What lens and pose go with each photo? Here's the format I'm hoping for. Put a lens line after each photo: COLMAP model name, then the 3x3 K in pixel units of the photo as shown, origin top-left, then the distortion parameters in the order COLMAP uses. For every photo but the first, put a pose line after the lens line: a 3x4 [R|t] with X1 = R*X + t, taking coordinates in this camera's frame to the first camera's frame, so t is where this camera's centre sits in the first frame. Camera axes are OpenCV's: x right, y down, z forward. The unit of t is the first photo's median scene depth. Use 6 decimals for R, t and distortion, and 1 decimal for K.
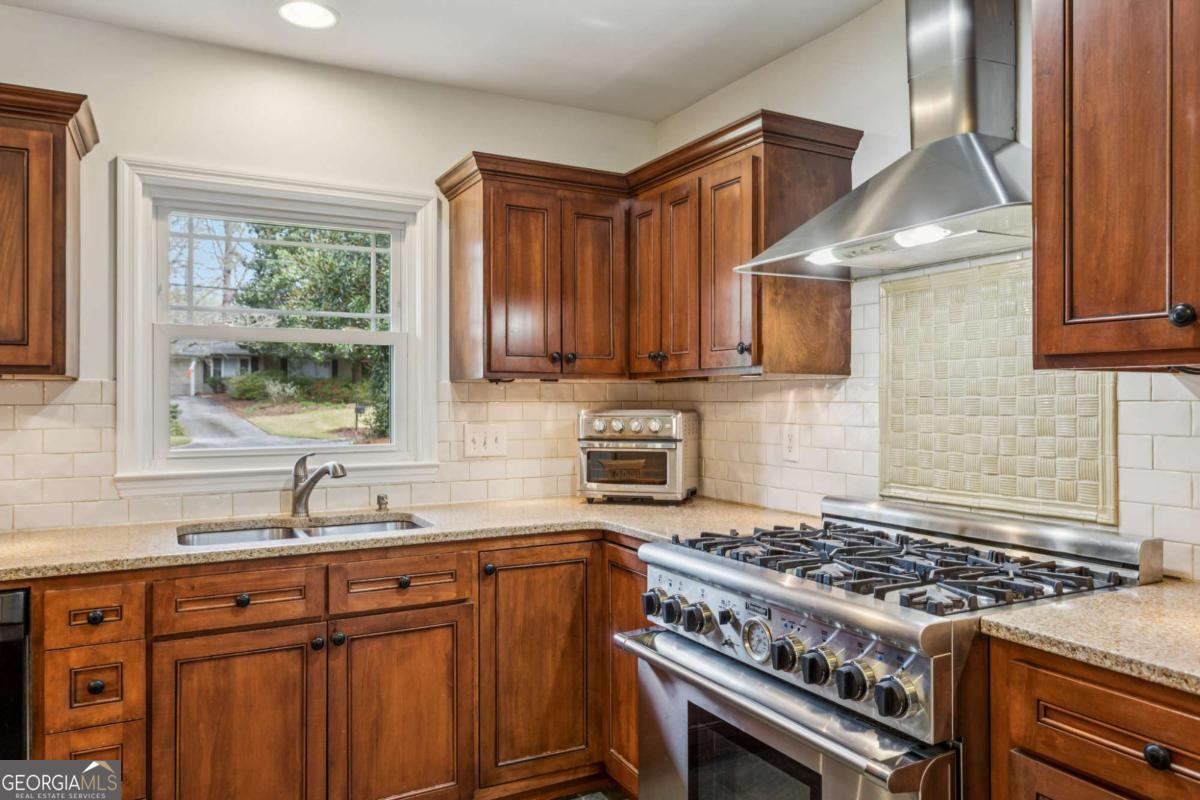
lens RADIAL K [[829.6, 0, 598.7], [0, 829.6, 396.7], [0, 0, 1]] dist [0.000689, 0.004457]
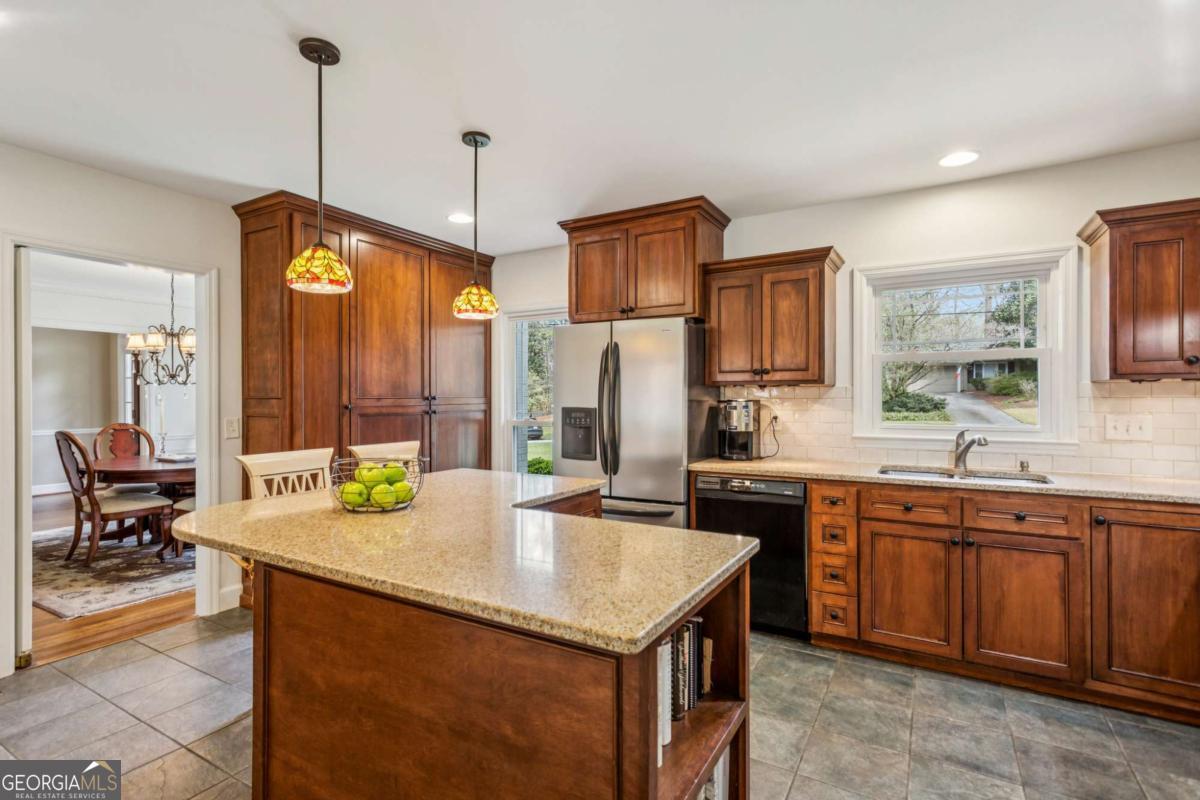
lens RADIAL K [[575.0, 0, 600.0], [0, 575.0, 400.0], [0, 0, 1]] dist [0.001043, 0.000172]
pose [[0.526217, 0.005781, -0.850331, 0.235387], [0.004370, 0.999945, 0.009502, -0.002068], [0.850339, -0.008716, 0.526163, -0.189514]]
